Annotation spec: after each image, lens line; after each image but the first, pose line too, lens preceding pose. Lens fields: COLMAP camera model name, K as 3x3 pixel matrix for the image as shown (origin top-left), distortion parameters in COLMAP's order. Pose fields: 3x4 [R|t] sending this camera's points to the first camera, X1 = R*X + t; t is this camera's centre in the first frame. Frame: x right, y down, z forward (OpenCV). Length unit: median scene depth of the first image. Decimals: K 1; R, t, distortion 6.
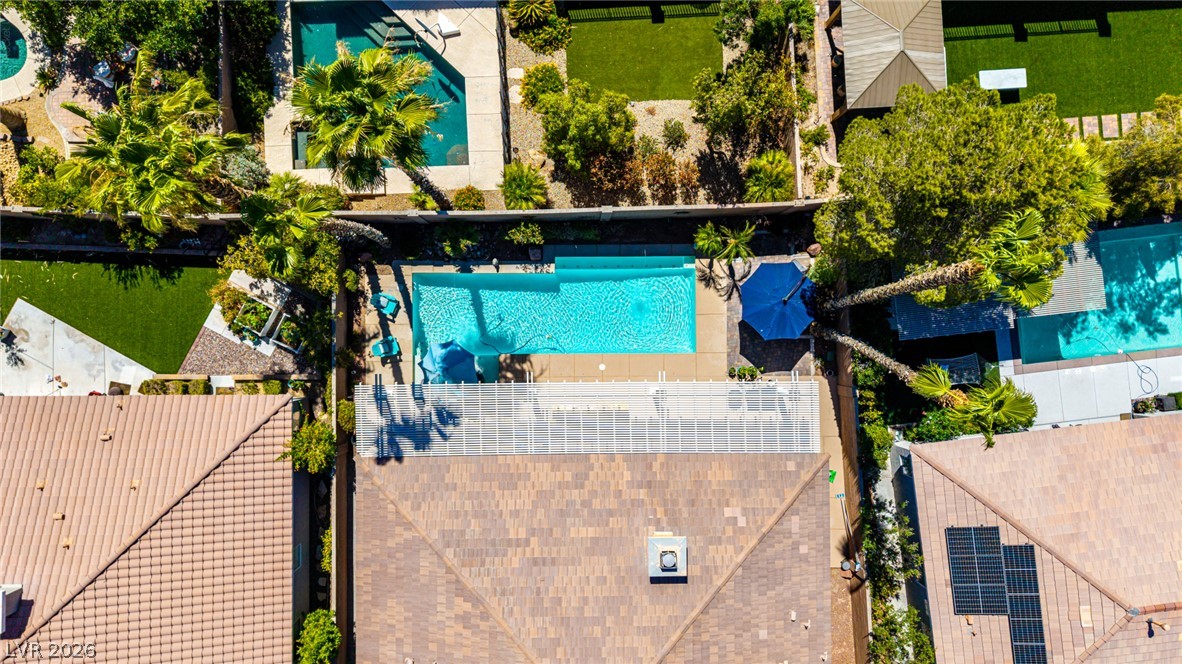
lens RADIAL K [[769.6, 0, 591.0], [0, 769.6, 332.0], [0, 0, 1]] dist [0.111434, -0.252580]
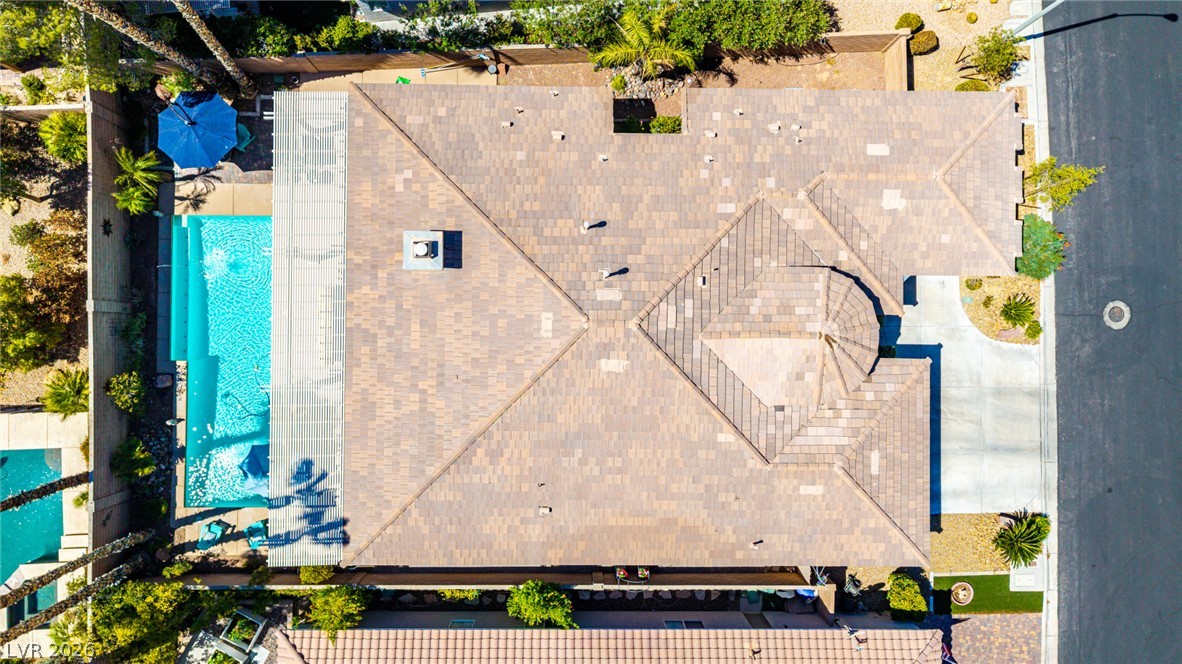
lens RADIAL K [[786.7, 0, 587.5], [0, 786.7, 326.5], [0, 0, 1]] dist [0.036759, -0.040035]
pose [[0.013871, -0.999883, -0.006396, 0.009561], [0.999465, 0.013675, 0.029721, 0.411818], [-0.029631, -0.006805, 0.999538, -0.007555]]
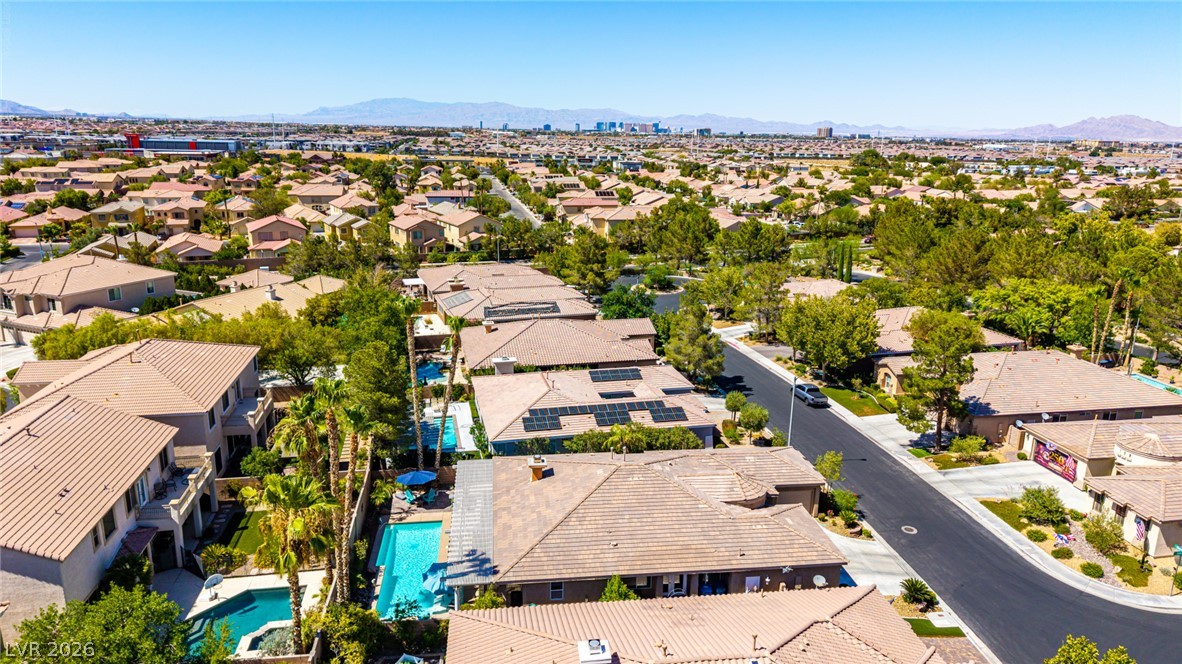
lens RADIAL K [[786.7, 0, 587.5], [0, 786.7, 326.5], [0, 0, 1]] dist [0.036759, -0.040035]
pose [[-0.113057, -0.270159, 0.956155, -1.598680], [0.993315, -0.008138, 0.115151, 0.162521], [-0.023328, 0.962781, 0.269273, 0.067709]]
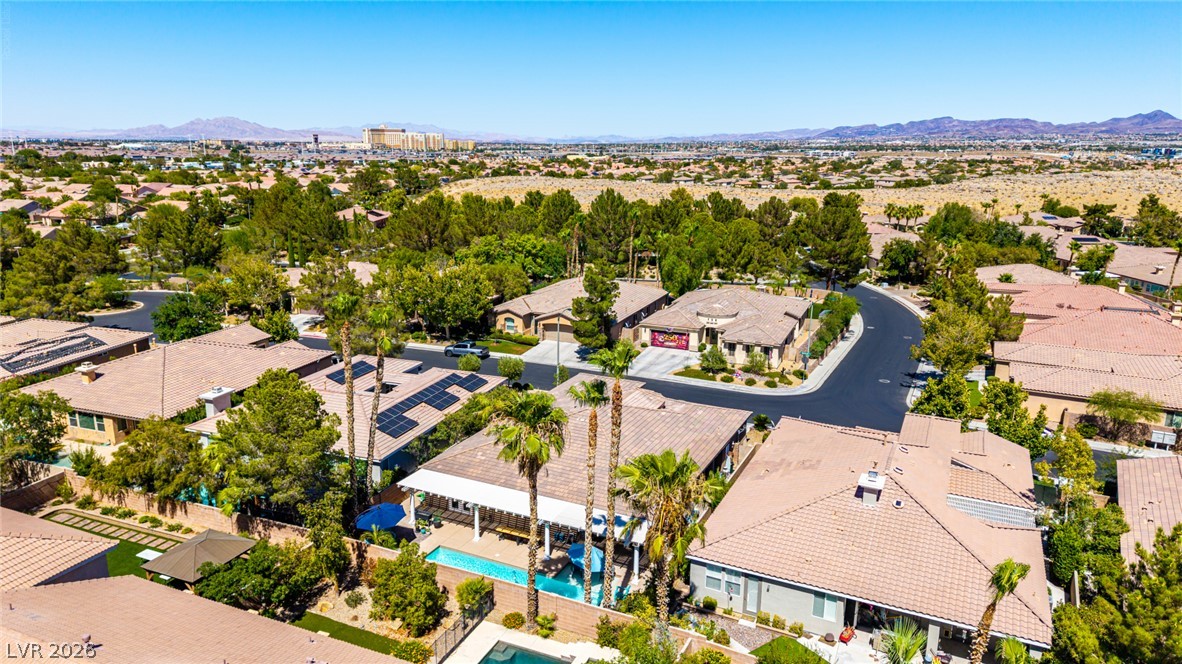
lens RADIAL K [[786.7, 0, 587.5], [0, 786.7, 326.5], [0, 0, 1]] dist [0.036759, -0.040035]
pose [[-0.895210, -0.135060, 0.424686, -0.759483], [0.444417, -0.199850, 0.873243, -1.163593], [-0.033066, 0.970474, 0.238930, 0.206375]]
